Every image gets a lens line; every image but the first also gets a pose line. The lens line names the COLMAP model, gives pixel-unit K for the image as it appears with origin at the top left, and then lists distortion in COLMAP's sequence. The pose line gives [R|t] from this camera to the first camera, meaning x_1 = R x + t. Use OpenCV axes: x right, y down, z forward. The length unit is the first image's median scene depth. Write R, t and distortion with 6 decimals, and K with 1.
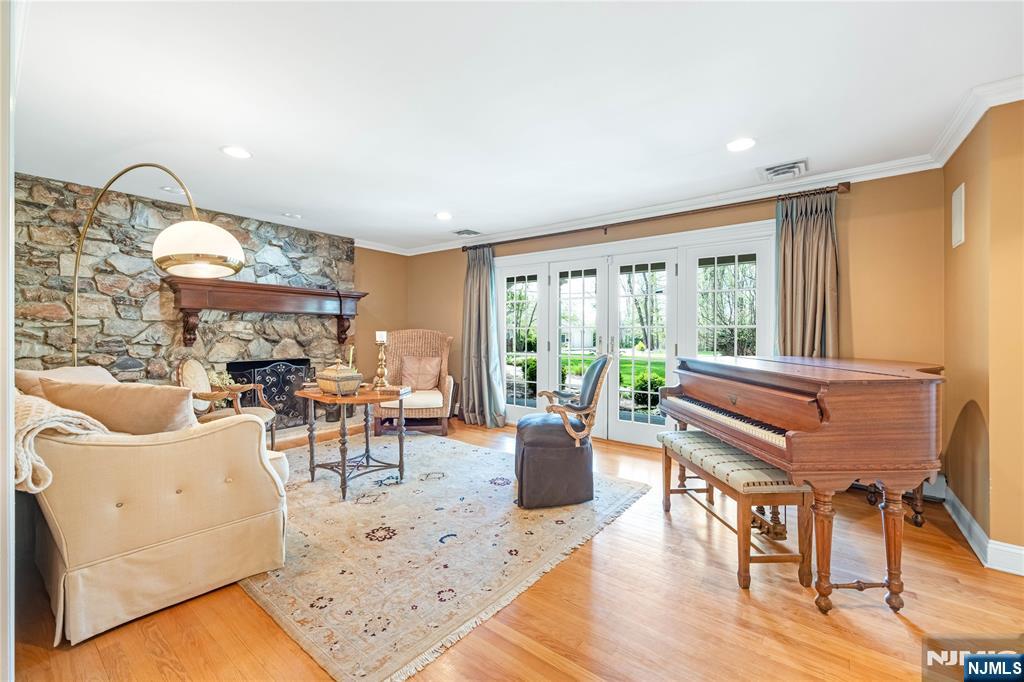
lens RADIAL K [[417.0, 0, 509.4], [0, 417.0, 339.2], [0, 0, 1]] dist [0.001666, 0.000095]
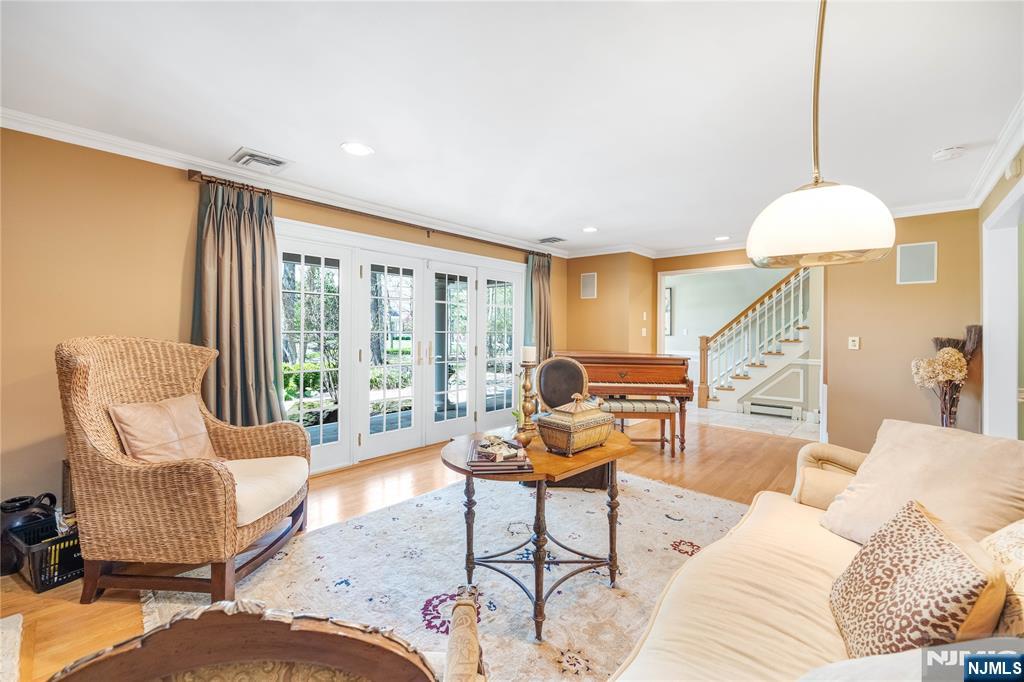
lens RADIAL K [[417.0, 0, 511.8], [0, 417.0, 335.4], [0, 0, 1]] dist [0.001666, 0.000095]
pose [[0.087908, -0.012388, 0.996052, -0.727120], [0.001694, 0.999923, 0.012287, -0.033460], [-0.996127, 0.000608, 0.087922, 0.720355]]
